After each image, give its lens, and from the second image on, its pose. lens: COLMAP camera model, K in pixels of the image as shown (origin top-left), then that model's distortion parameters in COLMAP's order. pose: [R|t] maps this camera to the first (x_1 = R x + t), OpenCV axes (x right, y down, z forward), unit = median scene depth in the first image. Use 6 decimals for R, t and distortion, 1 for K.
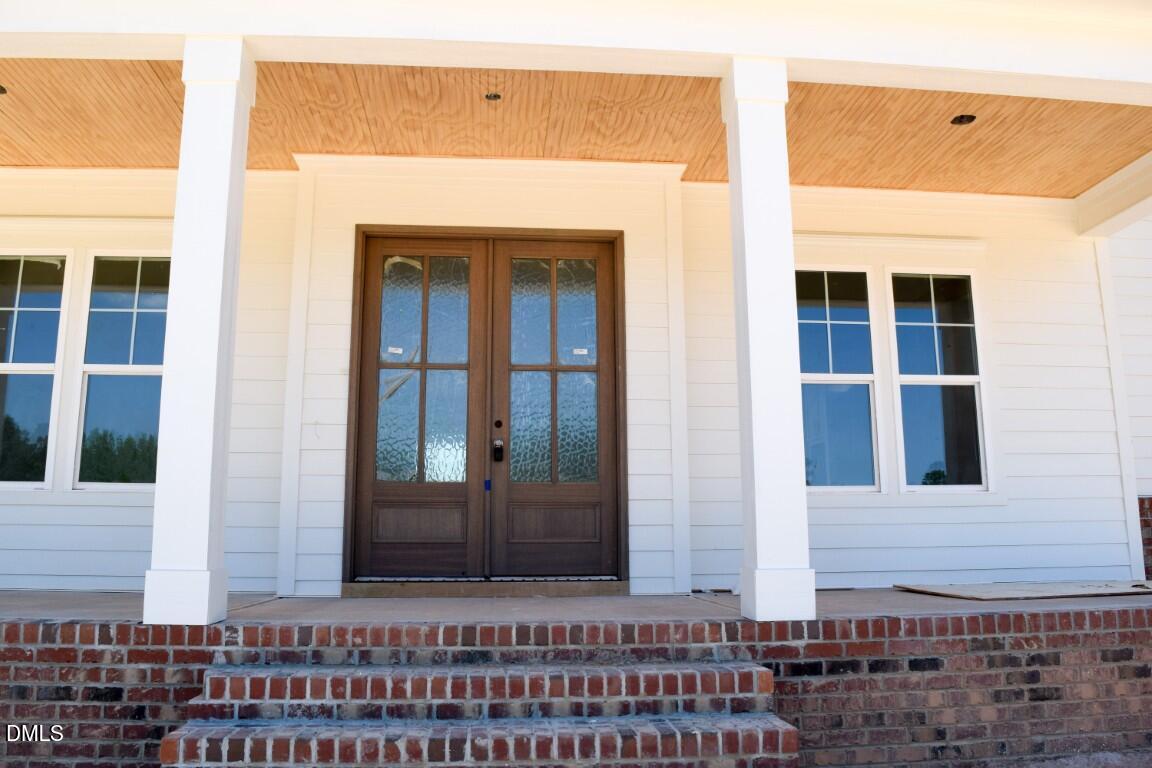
lens RADIAL K [[897.2, 0, 576.0], [0, 897.2, 384.0], [0, 0, 1]] dist [-0.079885, 0.005189]
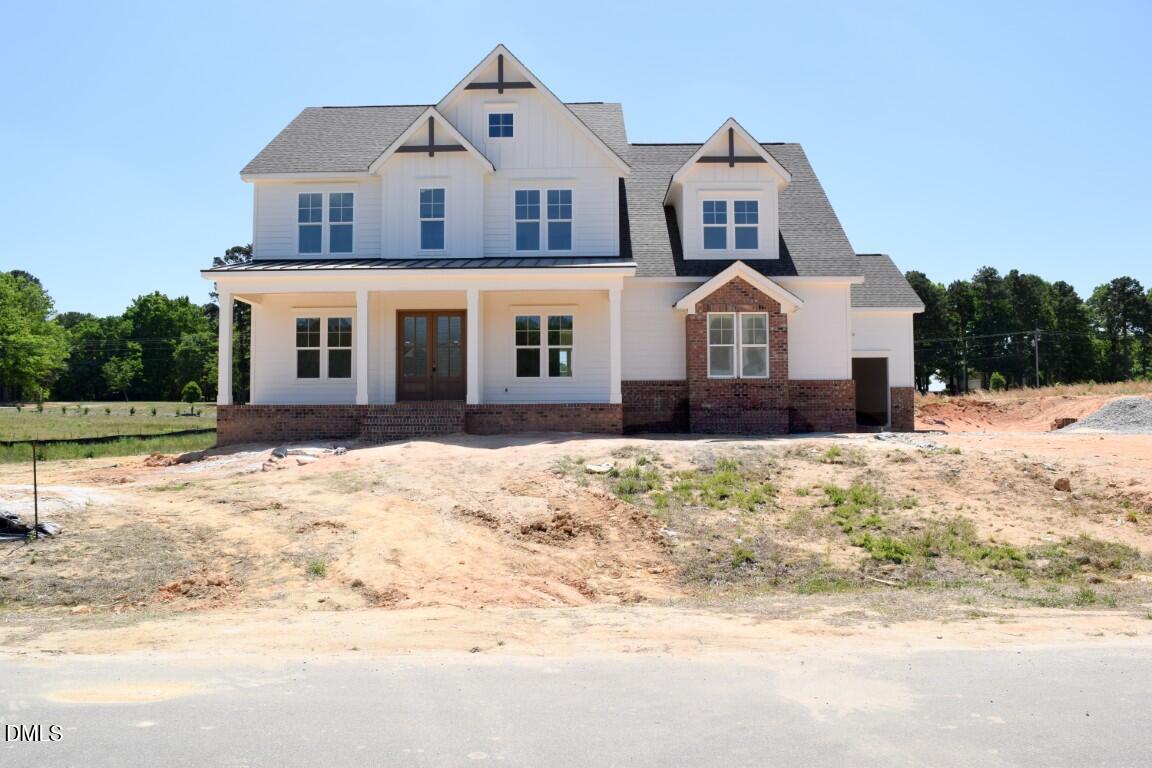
lens RADIAL K [[897.2, 0, 576.0], [0, 897.2, 384.0], [0, 0, 1]] dist [-0.079885, 0.005189]
pose [[0.994426, -0.003419, -0.105380, 1.414274], [0.018341, 0.989845, 0.140960, -0.597508], [0.103828, -0.142107, 0.984391, -4.188913]]
